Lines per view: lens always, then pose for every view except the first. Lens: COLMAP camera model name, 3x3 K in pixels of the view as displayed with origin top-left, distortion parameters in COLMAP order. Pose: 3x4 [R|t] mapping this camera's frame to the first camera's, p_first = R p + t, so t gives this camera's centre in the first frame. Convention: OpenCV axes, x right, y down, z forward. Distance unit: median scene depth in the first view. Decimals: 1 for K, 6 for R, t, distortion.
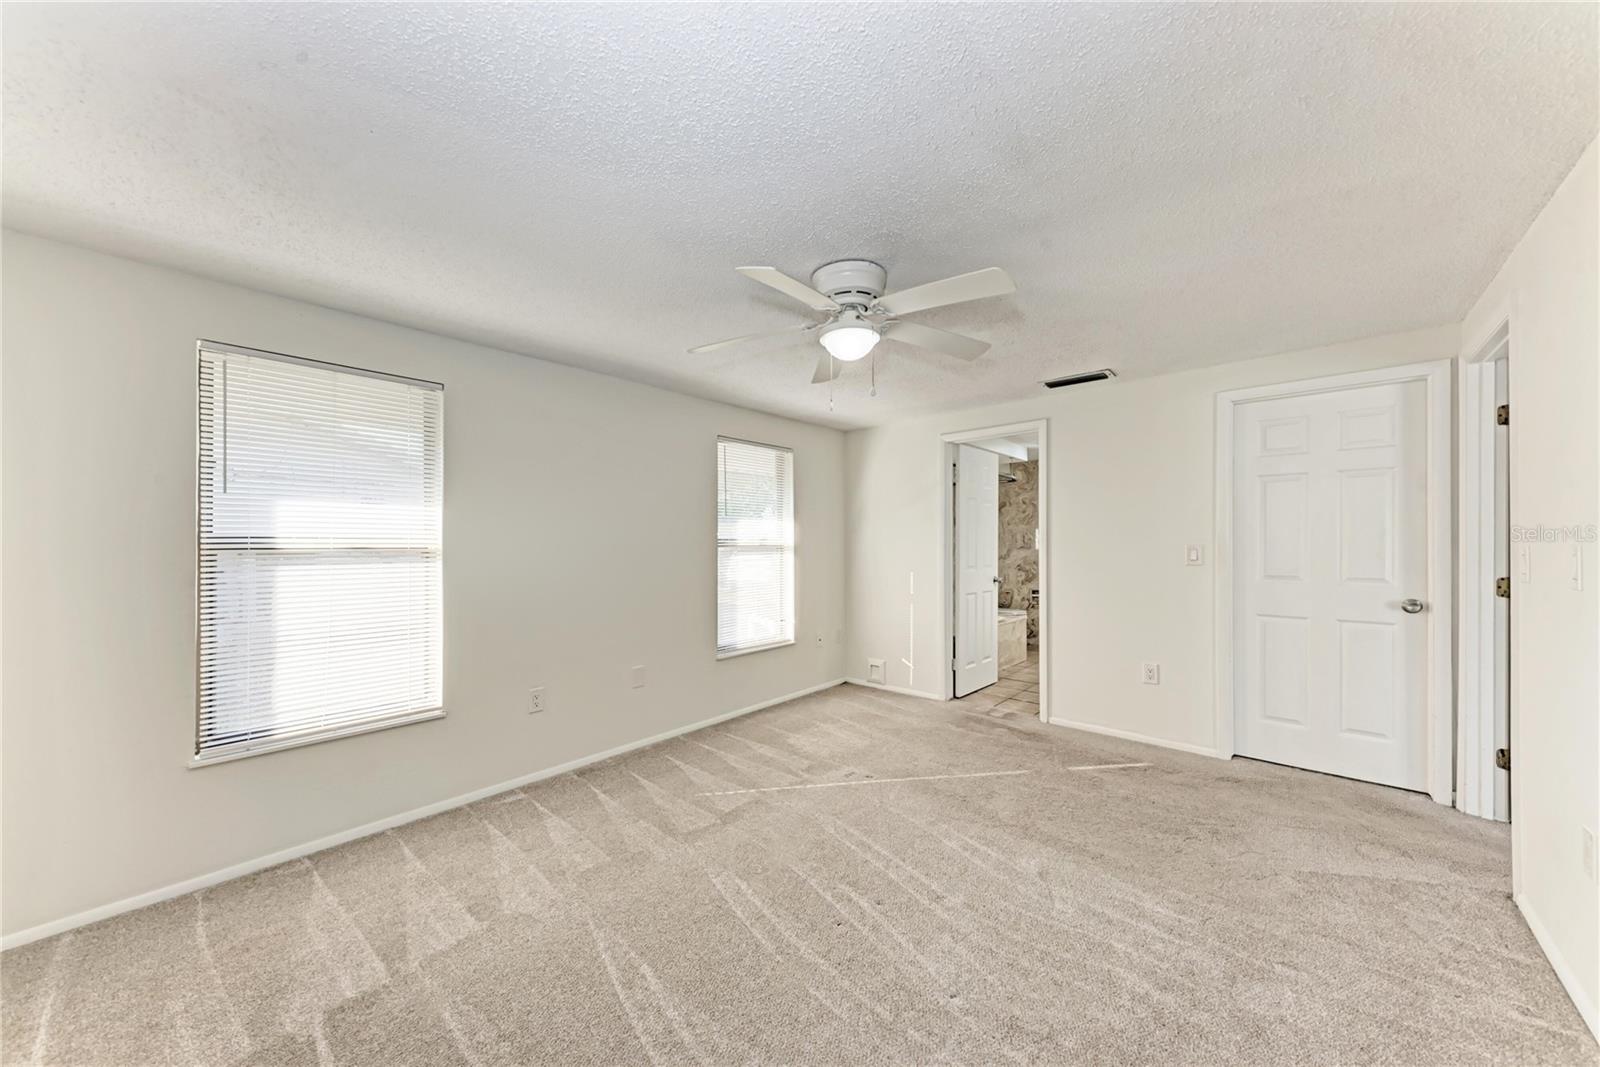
lens RADIAL K [[552.1, 0, 807.1], [0, 552.1, 543.6], [0, 0, 1]] dist [0.004933, -0.000235]
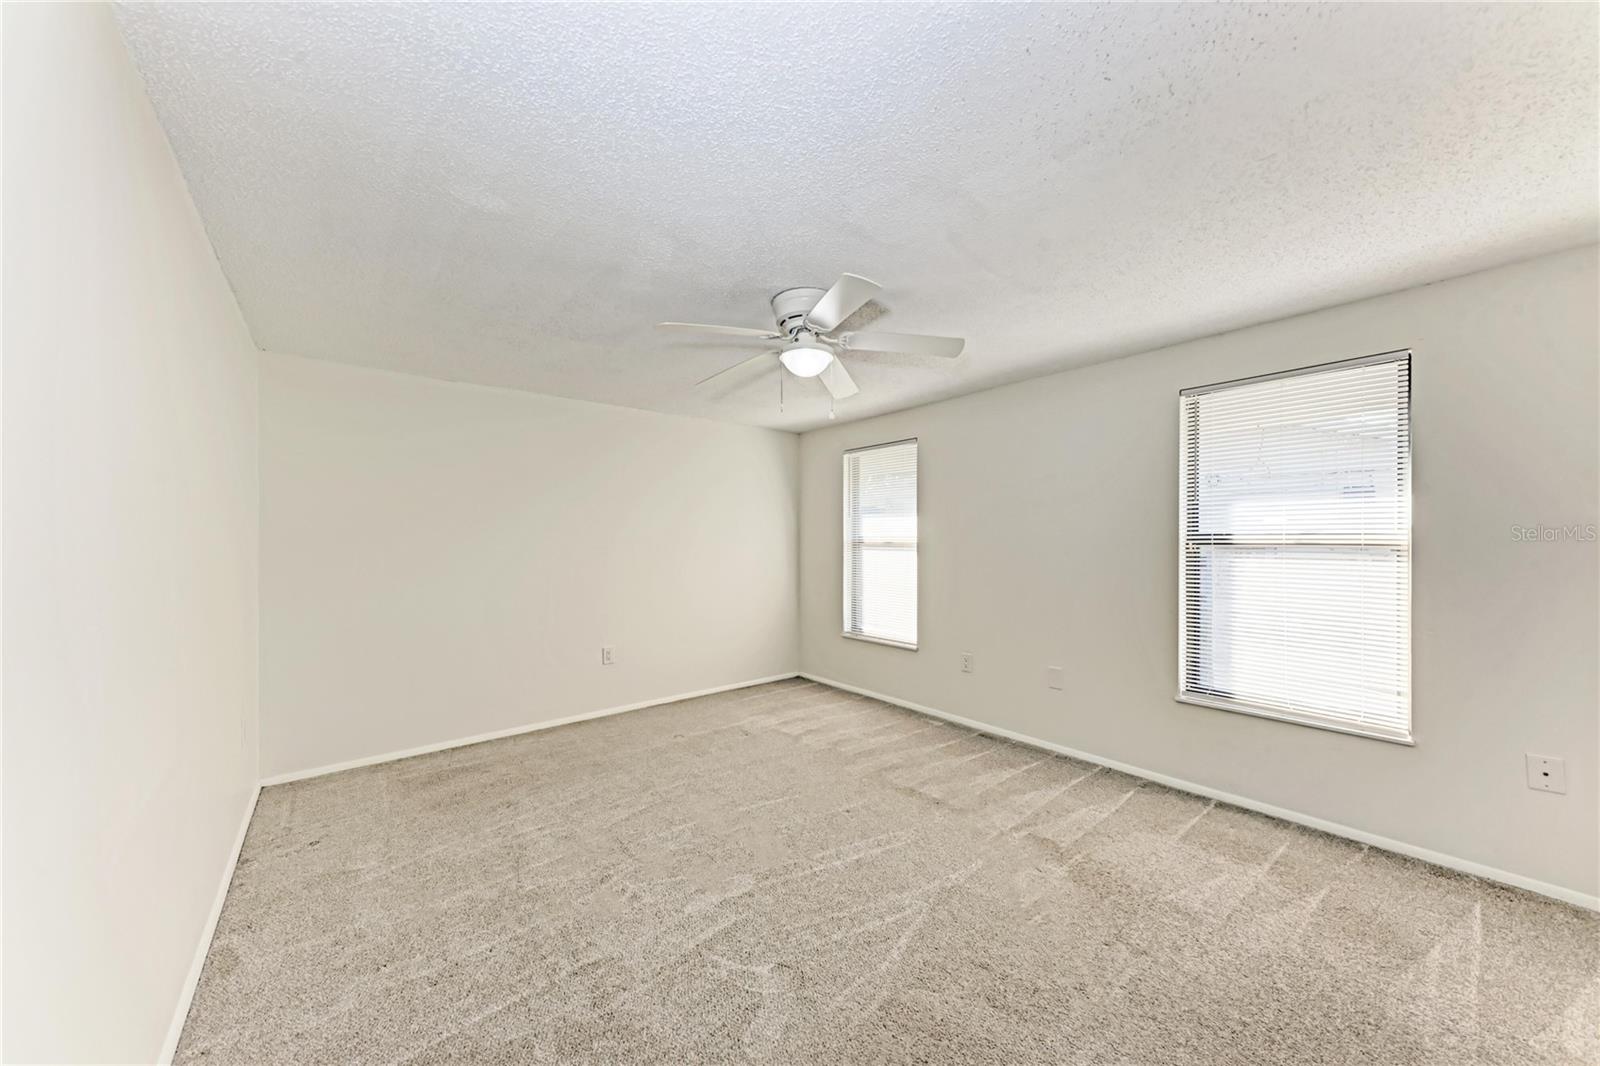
lens RADIAL K [[552.1, 0, 810.2], [0, 552.1, 532.9], [0, 0, 1]] dist [0.004933, -0.000235]
pose [[-0.147403, -0.009859, -0.989027, 0.768616], [-0.001147, 0.999951, -0.009797, -0.003989], [0.989076, -0.000309, -0.147407, 0.762960]]
